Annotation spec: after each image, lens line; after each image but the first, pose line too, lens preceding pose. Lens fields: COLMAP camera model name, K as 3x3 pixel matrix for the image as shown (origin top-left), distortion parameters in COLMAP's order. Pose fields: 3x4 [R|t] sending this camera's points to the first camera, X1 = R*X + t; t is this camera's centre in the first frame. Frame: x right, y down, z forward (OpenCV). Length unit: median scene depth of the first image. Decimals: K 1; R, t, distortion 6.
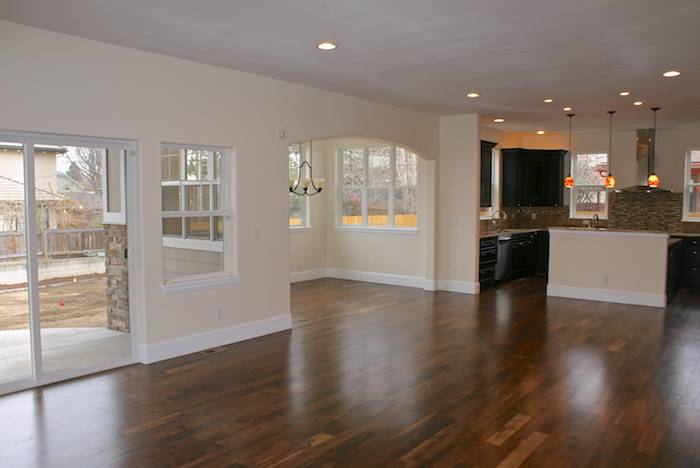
lens RADIAL K [[572.3, 0, 350.0], [0, 572.3, 234.0], [0, 0, 1]] dist [-0.176630, 0.166666]
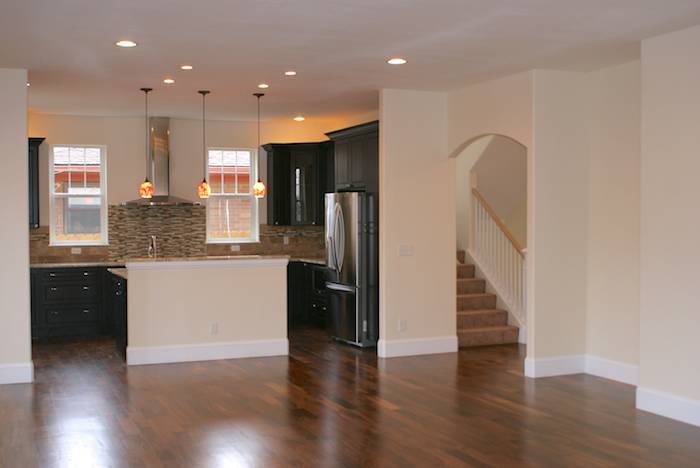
lens RADIAL K [[853.1, 0, 350.0], [0, 853.1, 234.0], [0, 0, 1]] dist [-0.015097, -0.009239]
pose [[0.490892, -0.025135, 0.870858, -0.304158], [0.062651, 0.998014, -0.006511, -0.015299], [-0.868965, 0.057757, 0.491492, 0.238869]]
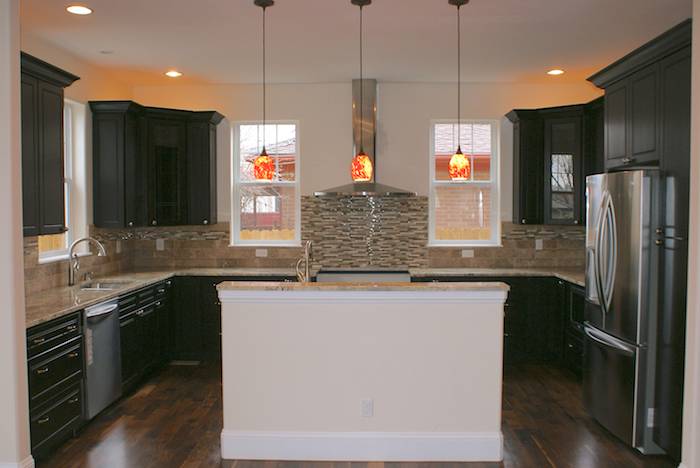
lens RADIAL K [[654.8, 0, 350.0], [0, 654.8, 234.0], [0, 0, 1]] dist [-0.177285, 0.228286]
pose [[0.805049, -0.027958, 0.592549, 0.134199], [0.041194, 0.999112, -0.008826, -0.032128], [-0.591776, 0.031515, 0.805486, 0.479762]]
